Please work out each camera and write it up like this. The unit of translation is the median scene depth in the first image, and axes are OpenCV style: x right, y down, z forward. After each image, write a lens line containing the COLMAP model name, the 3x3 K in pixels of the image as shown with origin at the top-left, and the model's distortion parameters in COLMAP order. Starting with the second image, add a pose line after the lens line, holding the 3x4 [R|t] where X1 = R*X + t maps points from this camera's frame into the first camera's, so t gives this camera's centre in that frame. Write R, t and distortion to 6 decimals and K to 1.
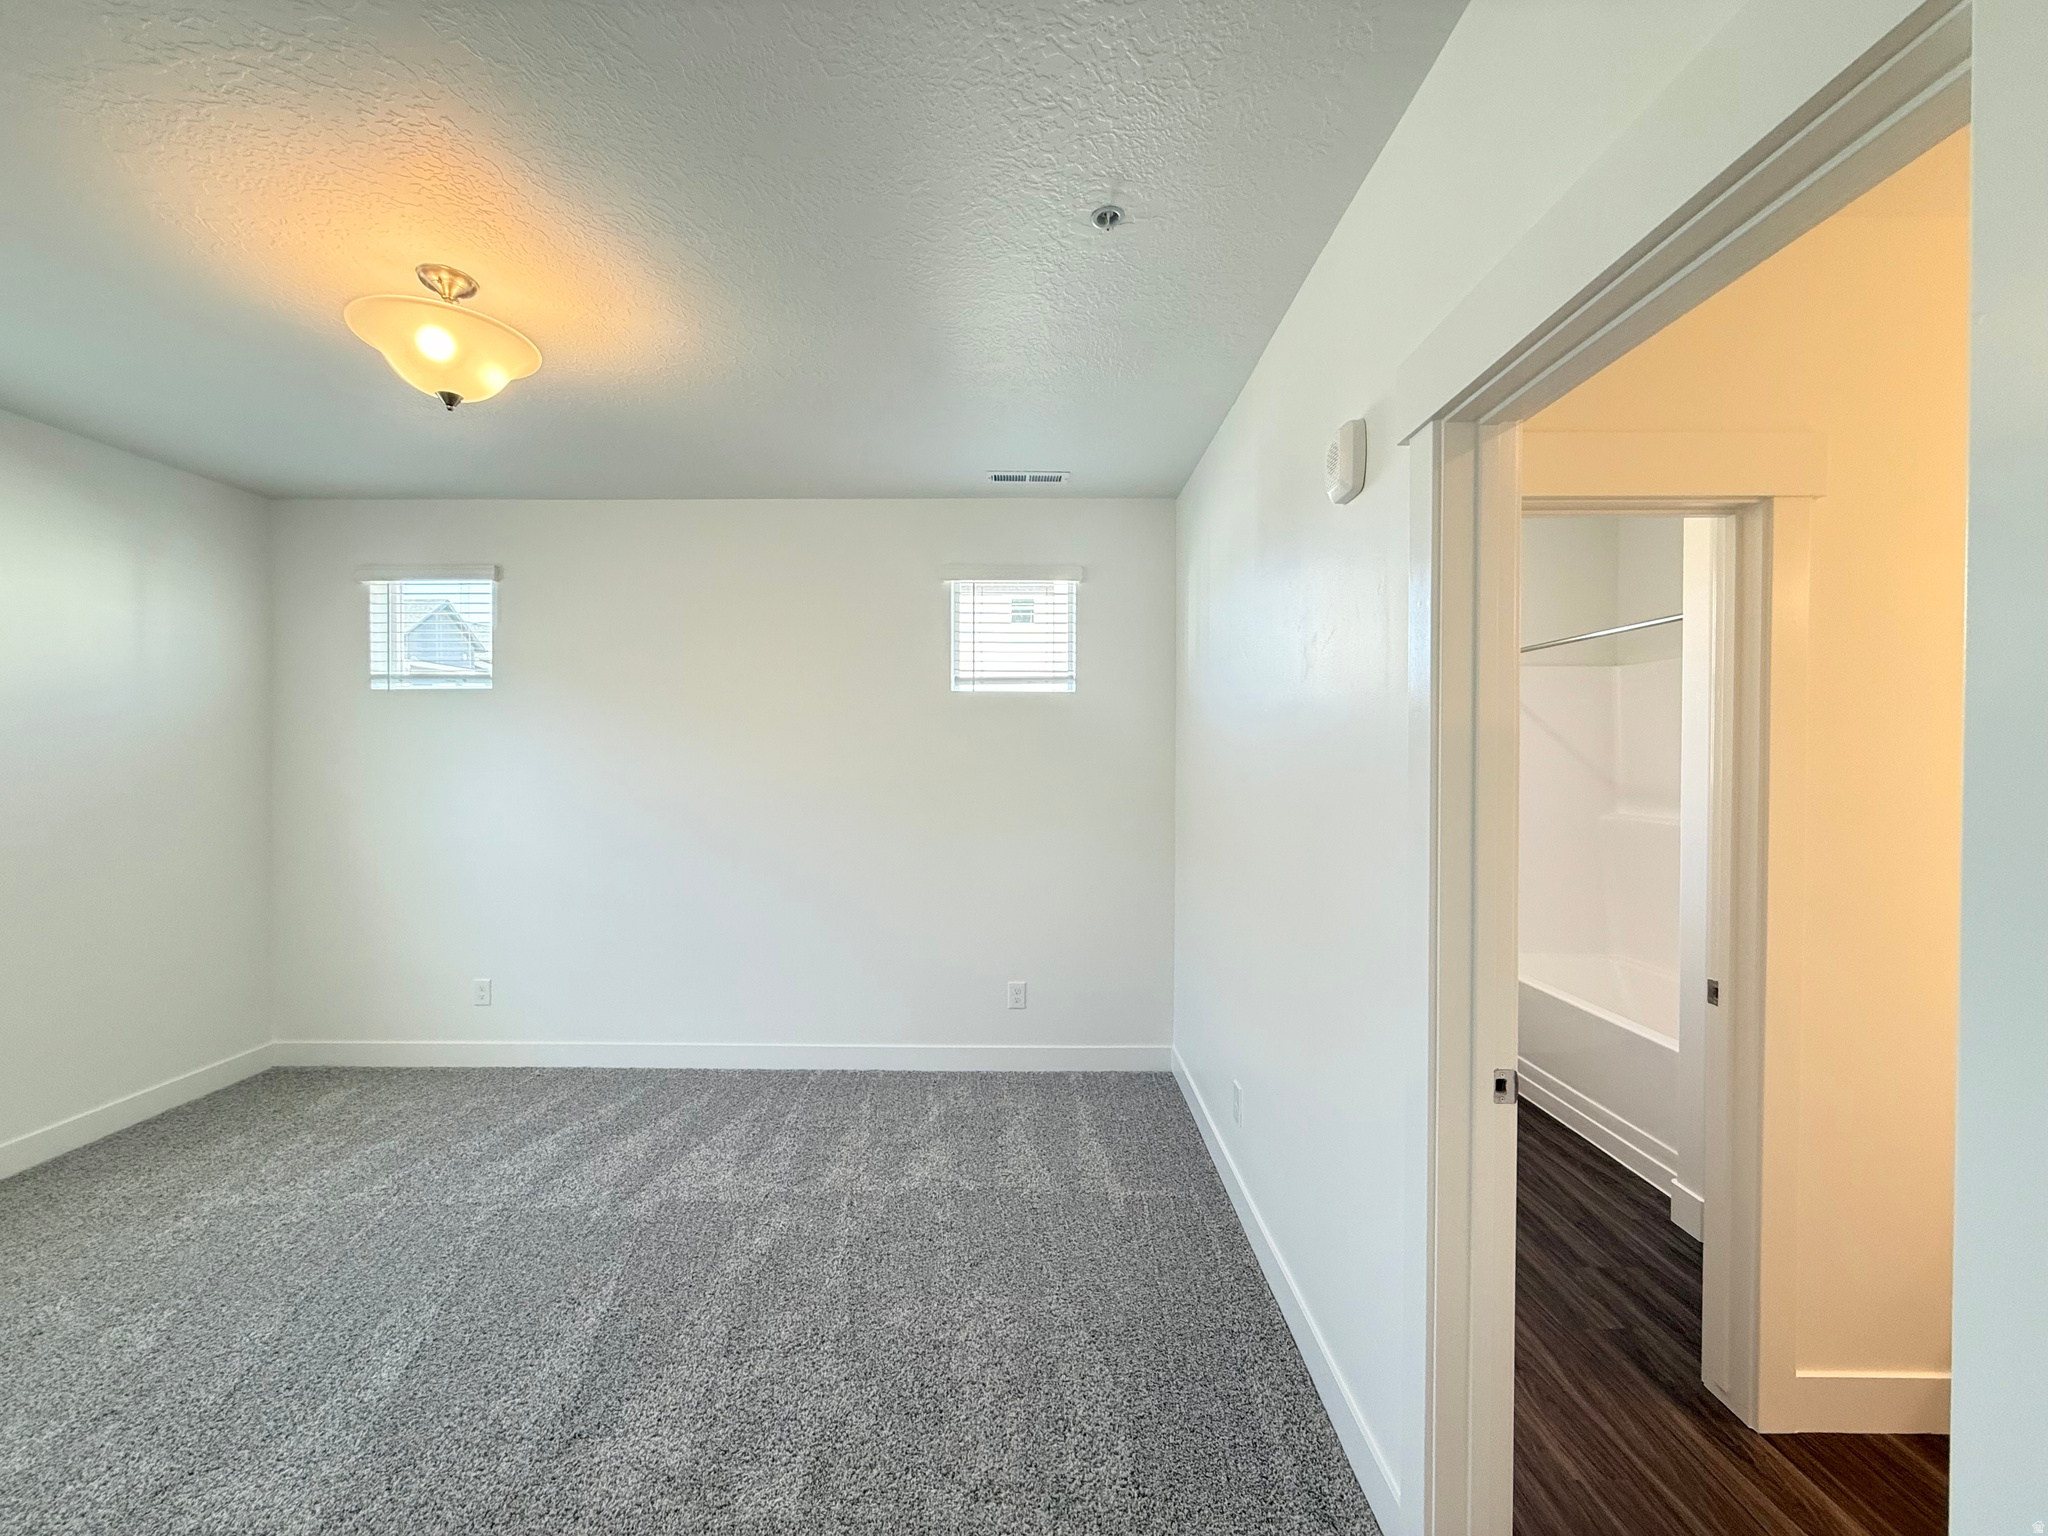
lens RADIAL K [[815.9, 0, 1010.0], [0, 815.9, 756.2], [0, 0, 1]] dist [0.001837, -0.000229]
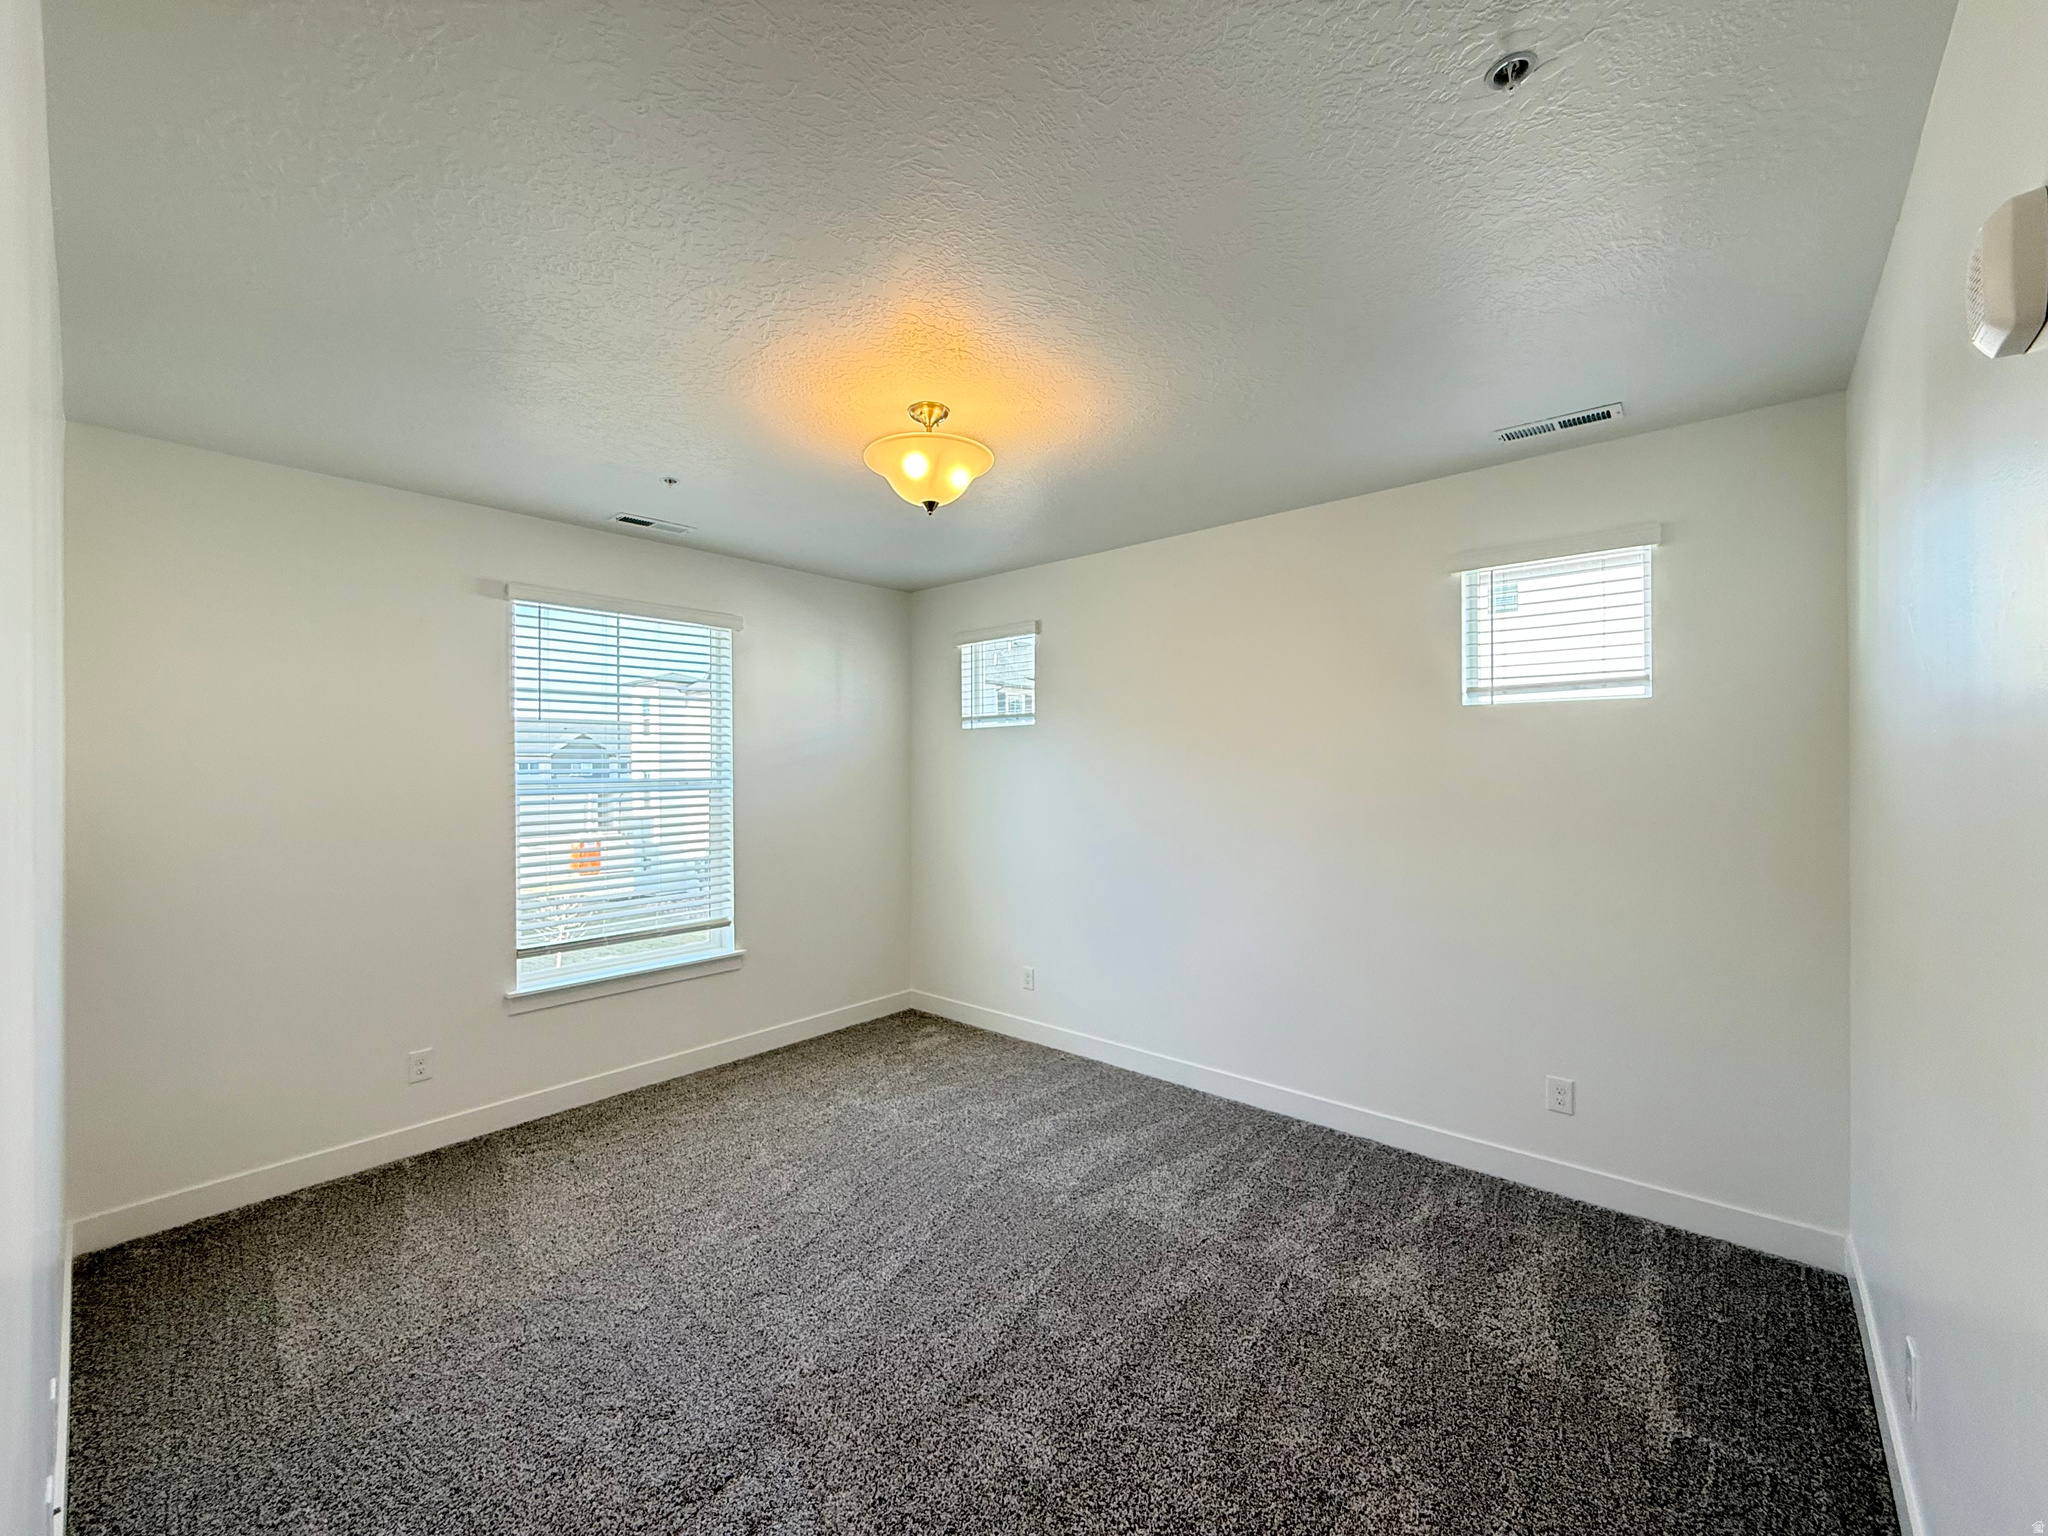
lens RADIAL K [[815.9, 0, 1028.6], [0, 815.9, 755.8], [0, 0, 1]] dist [0.001837, -0.000229]
pose [[0.760217, -0.013417, -0.649531, 0.158625], [0.007081, 0.999898, -0.012366, -0.026143], [0.649631, 0.004802, 0.760235, 0.102693]]
